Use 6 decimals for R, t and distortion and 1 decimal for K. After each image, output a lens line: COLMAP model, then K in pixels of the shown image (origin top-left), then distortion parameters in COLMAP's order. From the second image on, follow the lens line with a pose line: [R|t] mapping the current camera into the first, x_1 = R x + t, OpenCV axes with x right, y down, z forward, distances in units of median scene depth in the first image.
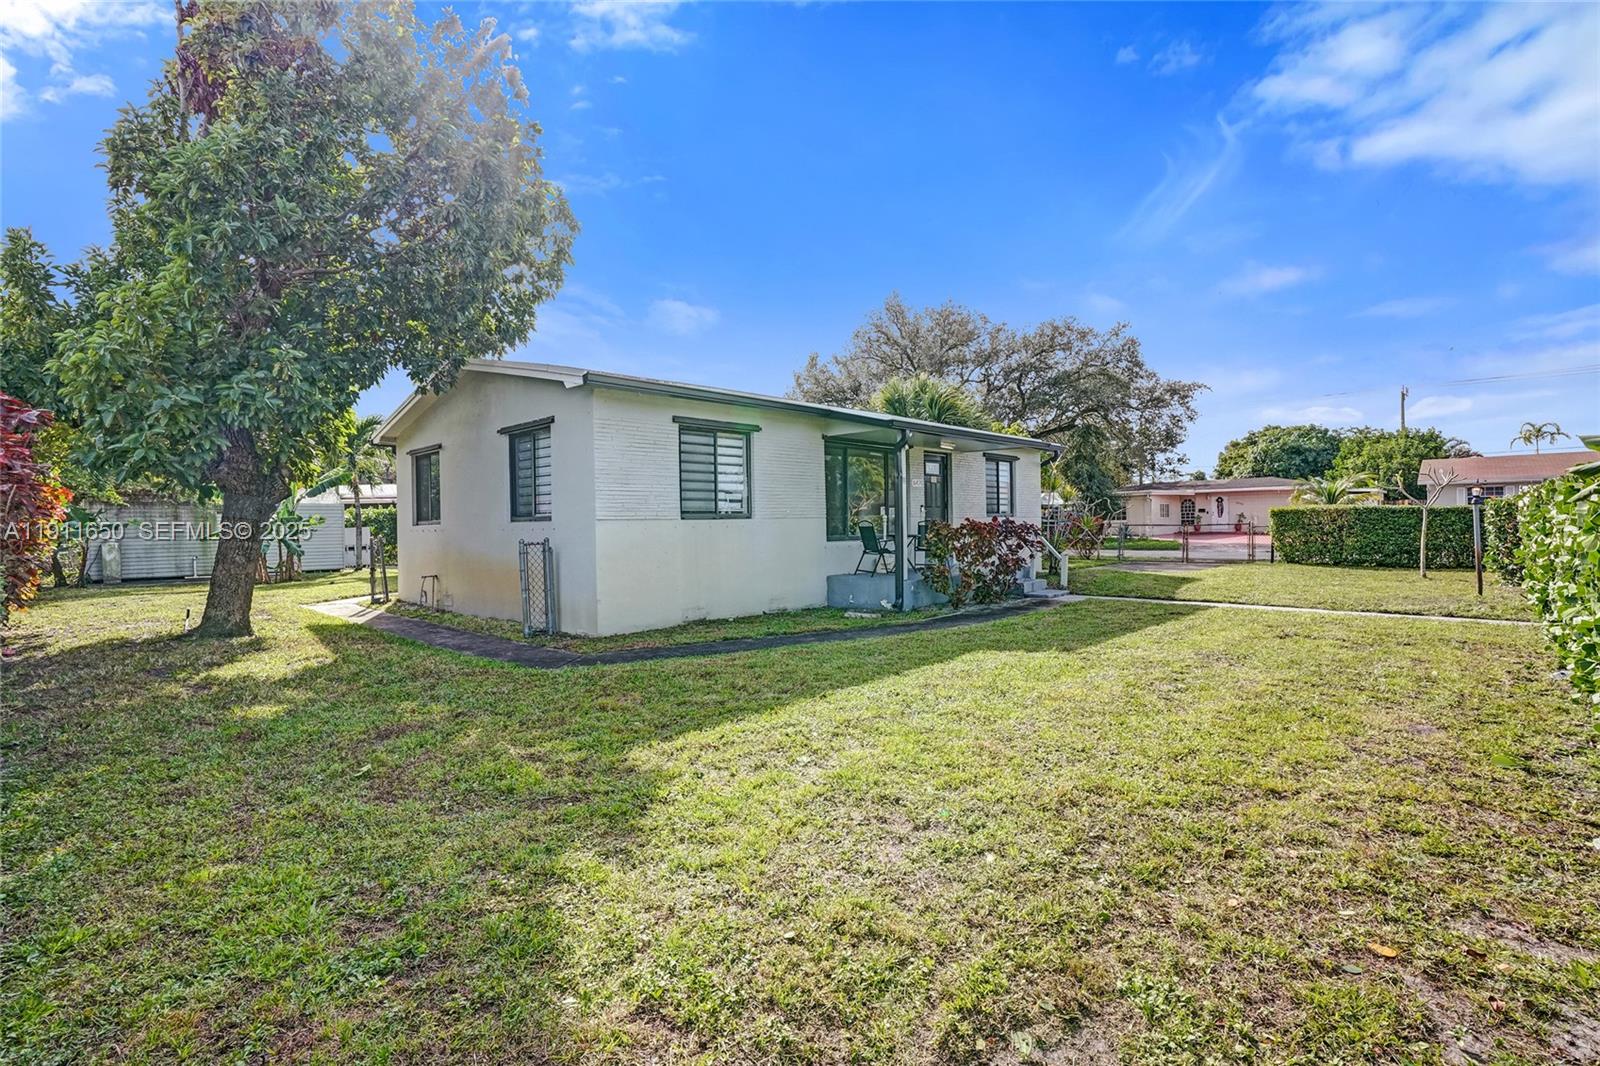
lens RADIAL K [[756.2, 0, 793.2], [0, 756.2, 525.3], [0, 0, 1]] dist [-0.064635, 0.022565]
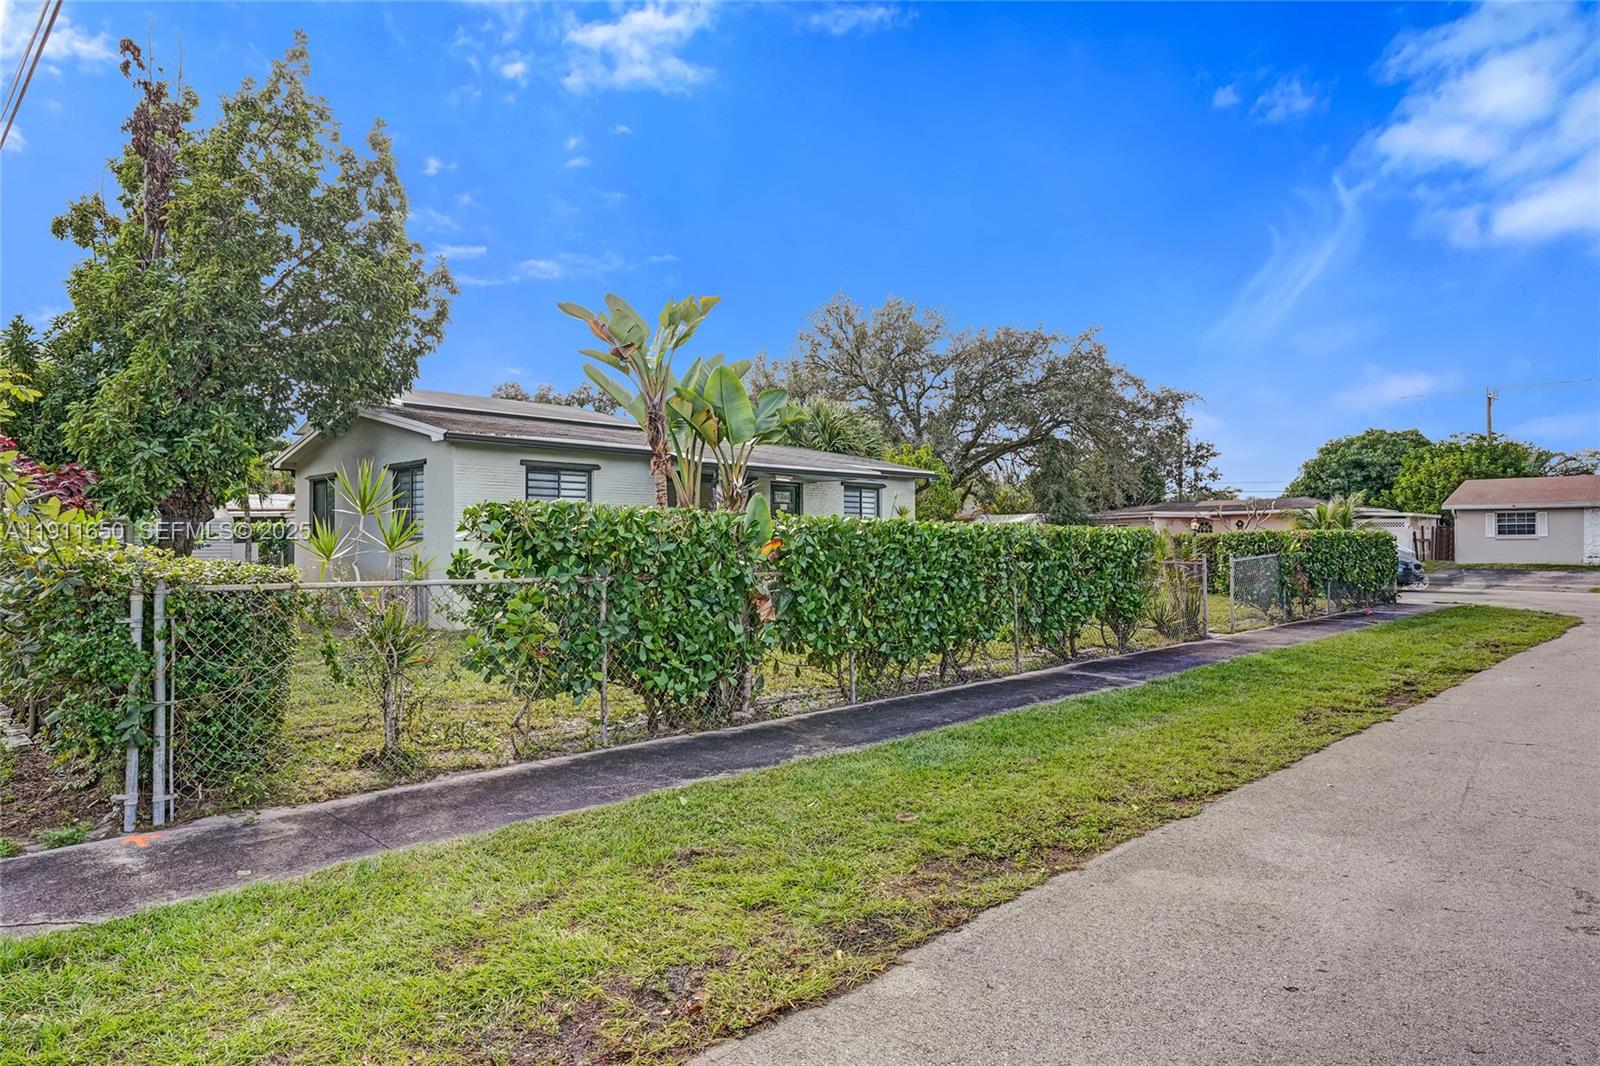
lens RADIAL K [[936.1, 0, 802.8], [0, 936.1, 526.3], [0, 0, 1]] dist [-0.030693, 0.000339]
pose [[0.999596, 0.011442, 0.026024, 0.247839], [-0.010855, 0.999686, -0.022584, -0.000801], [-0.026275, 0.022293, 0.999406, -0.528059]]
